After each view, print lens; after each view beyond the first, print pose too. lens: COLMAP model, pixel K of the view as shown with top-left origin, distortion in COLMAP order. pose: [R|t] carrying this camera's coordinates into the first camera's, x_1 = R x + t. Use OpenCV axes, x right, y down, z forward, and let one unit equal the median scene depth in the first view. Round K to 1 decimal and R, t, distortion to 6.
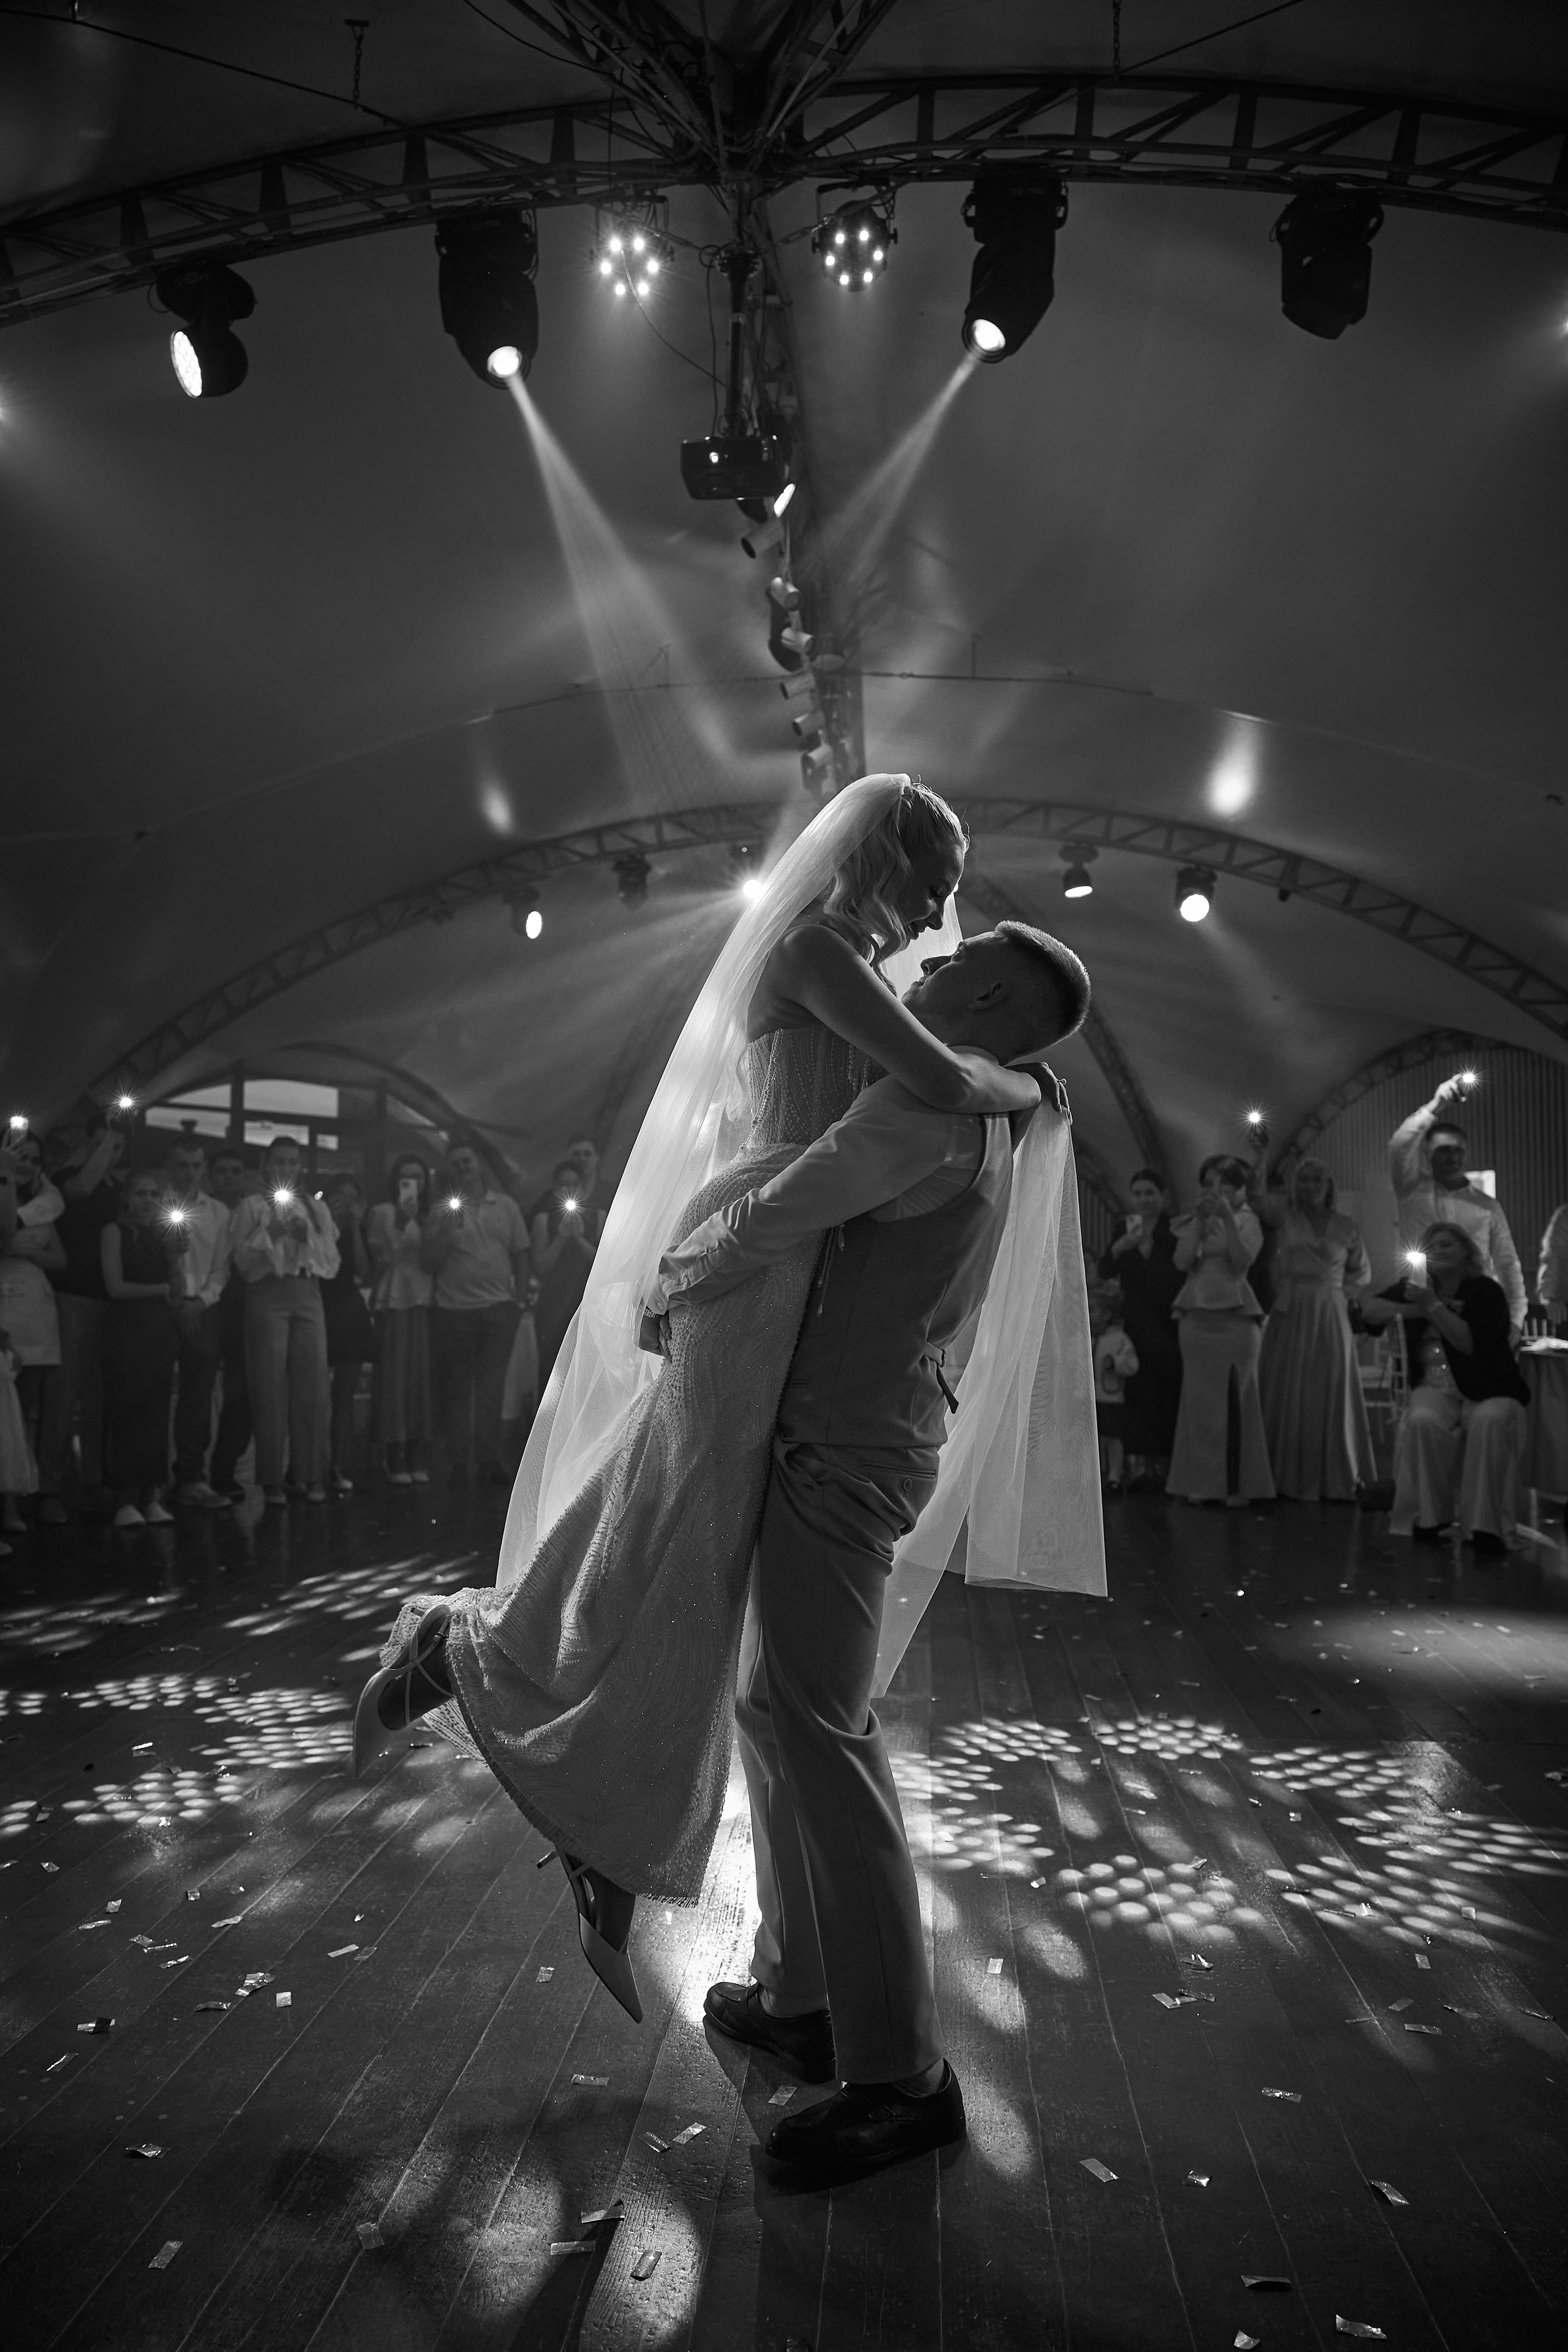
lens RADIAL K [[1613.1, 0, 772.3], [0, 1613.1, 1171.9], [0, 0, 1]] dist [0.000257, 0.000793]
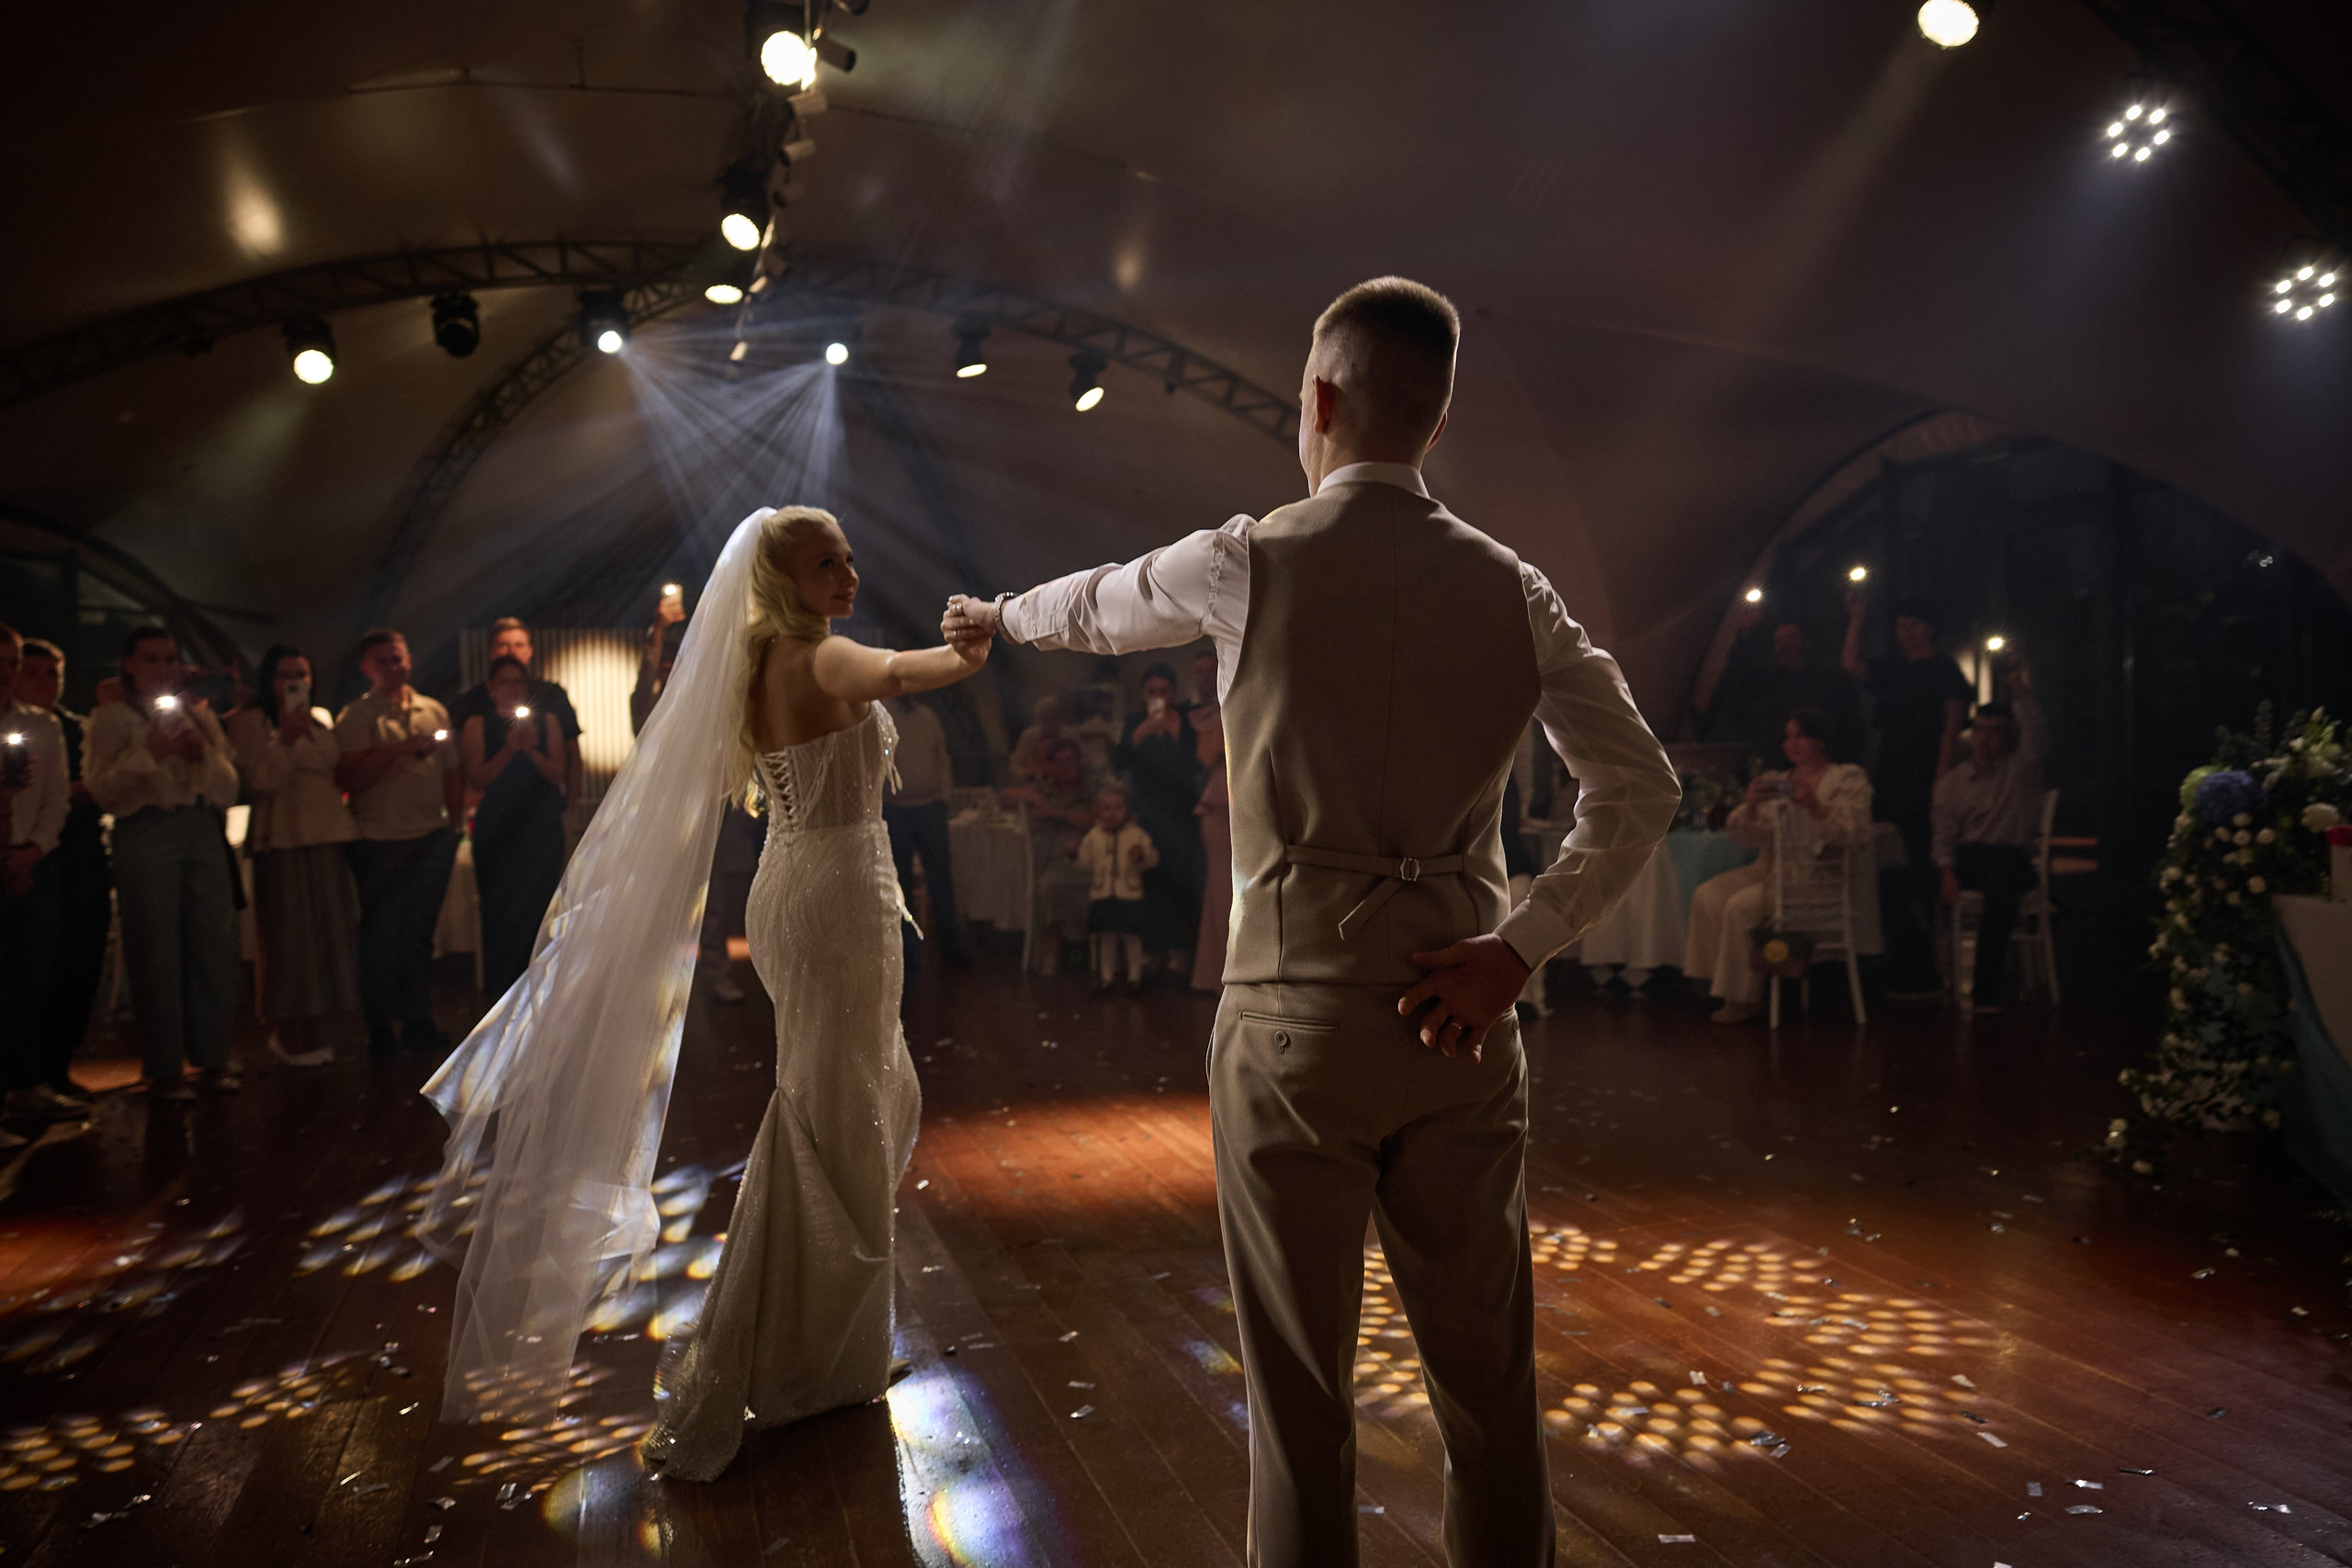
lens RADIAL K [[1612.9, 0, 1180.3], [0, 1612.9, 776.4], [0, 0, 1]] dist [0.000257, 0.000793]
pose [[0.913141, -0.032749, 0.406327, -0.184207], [0.003627, 0.997381, 0.072236, -0.004198], [-0.407628, -0.064488, 0.910868, 0.118025]]
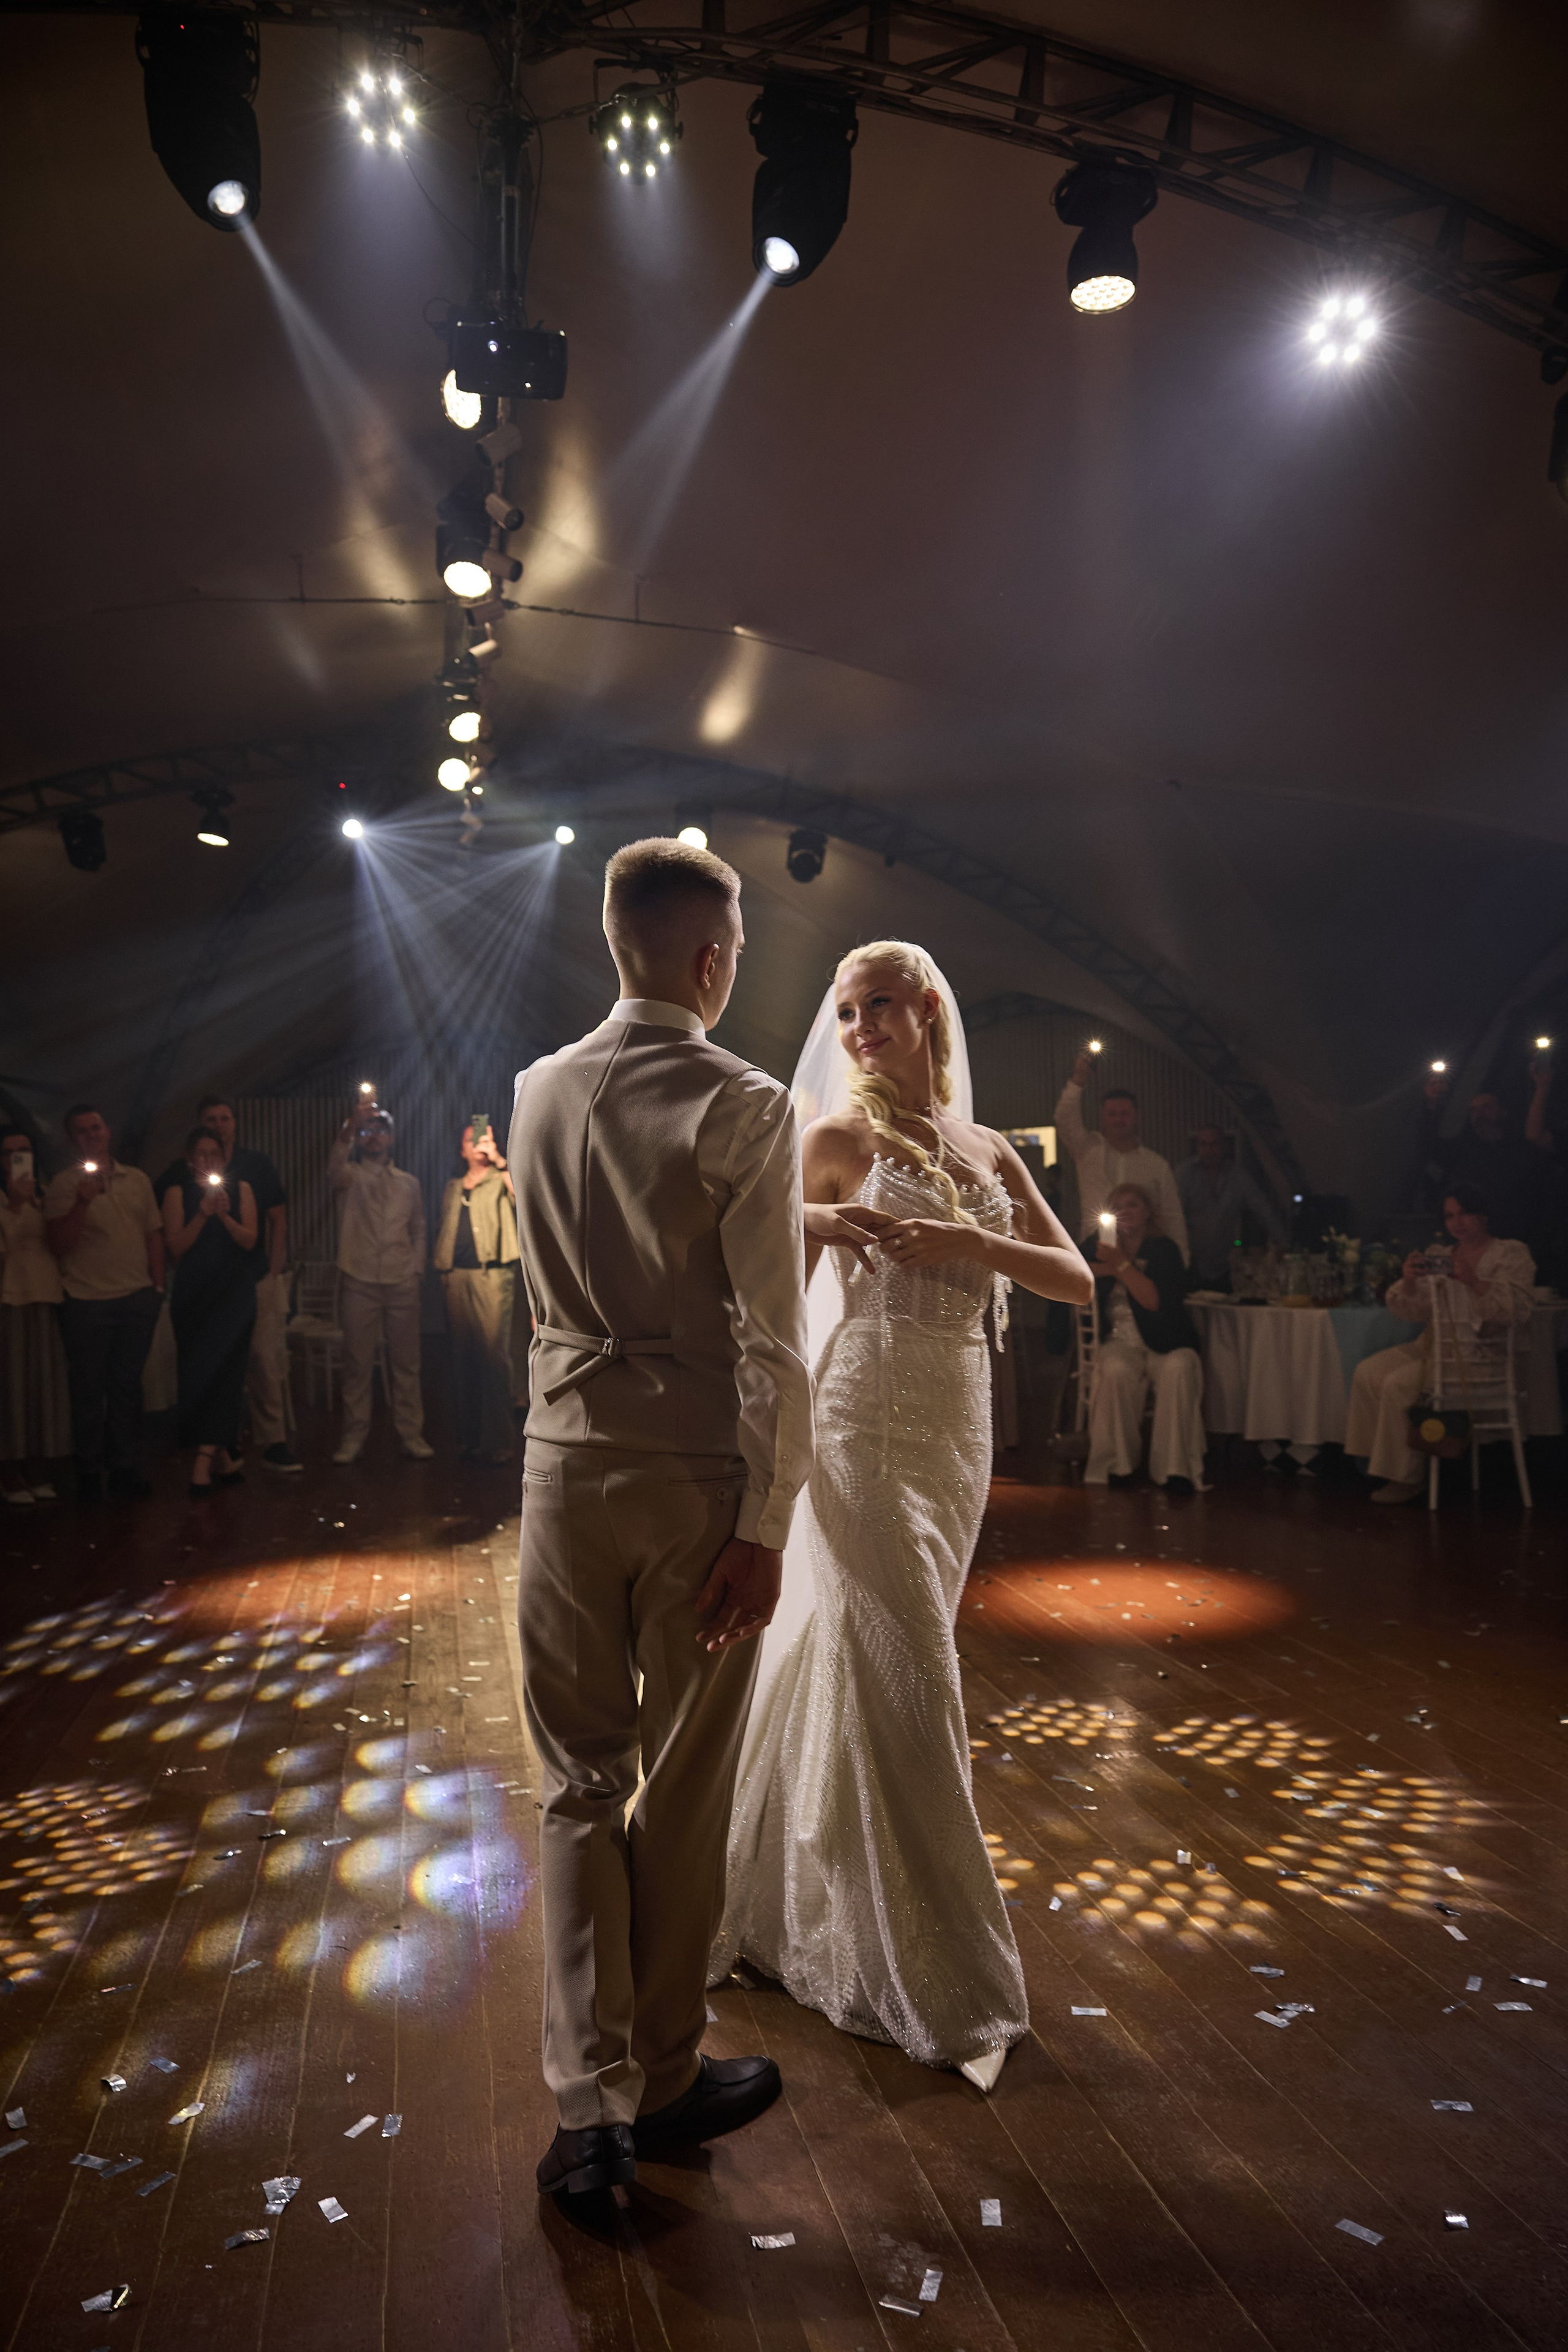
lens RADIAL K [[1613.1, 0, 782.5], [0, 1613.1, 1172.4], [0, 0, 1]] dist [0.000257, 0.000793]
pose [[0.952796, -0.013570, 0.303309, -0.118977], [0.004301, 0.999504, 0.031205, -0.010622], [-0.303582, -0.028427, 0.952381, 0.067203]]
